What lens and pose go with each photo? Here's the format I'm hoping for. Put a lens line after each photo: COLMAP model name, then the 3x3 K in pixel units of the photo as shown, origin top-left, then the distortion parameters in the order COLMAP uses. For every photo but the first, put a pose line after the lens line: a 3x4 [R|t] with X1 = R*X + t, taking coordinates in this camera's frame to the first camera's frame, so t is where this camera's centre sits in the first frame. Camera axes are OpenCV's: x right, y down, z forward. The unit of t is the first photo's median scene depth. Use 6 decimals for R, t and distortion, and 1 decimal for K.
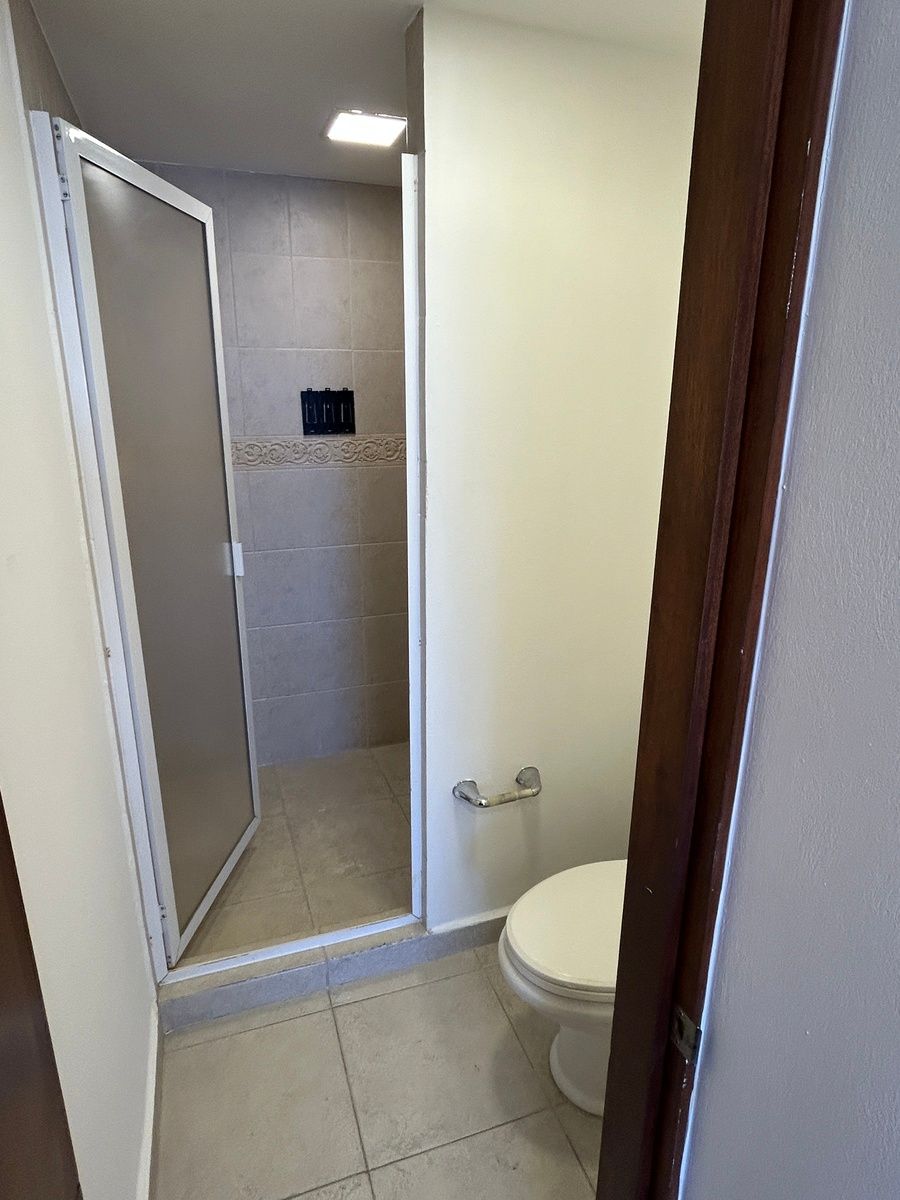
lens RADIAL K [[715.4, 0, 470.6], [0, 715.4, 603.1], [0, 0, 1]] dist [0.005493, 0.000710]
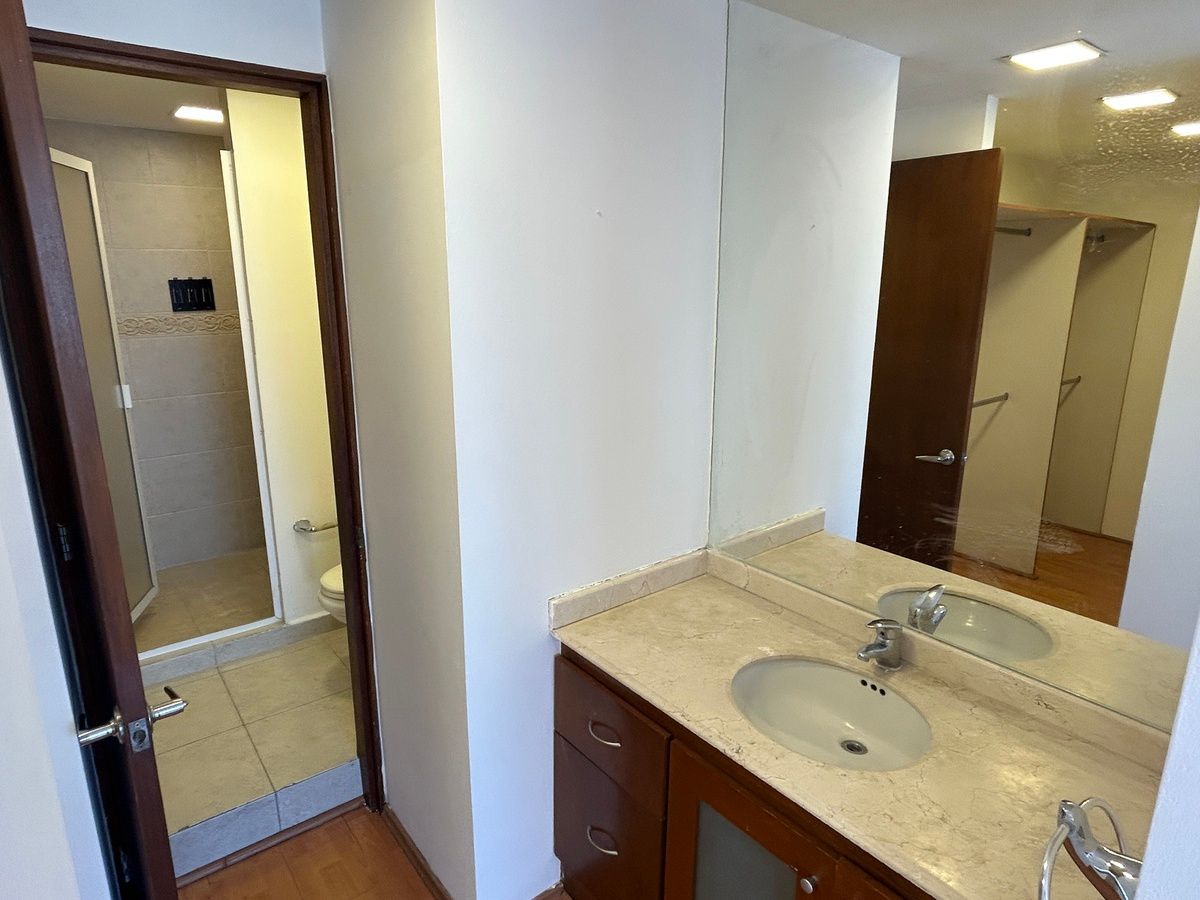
lens RADIAL K [[715.4, 0, 600.0], [0, 715.4, 450.0], [0, 0, 1]] dist [0.005493, 0.000710]
pose [[0.954289, -0.080368, 0.287878, 0.135194], [0.093795, 0.995040, -0.033131, 0.156055], [-0.283787, 0.058618, 0.957094, -0.547582]]
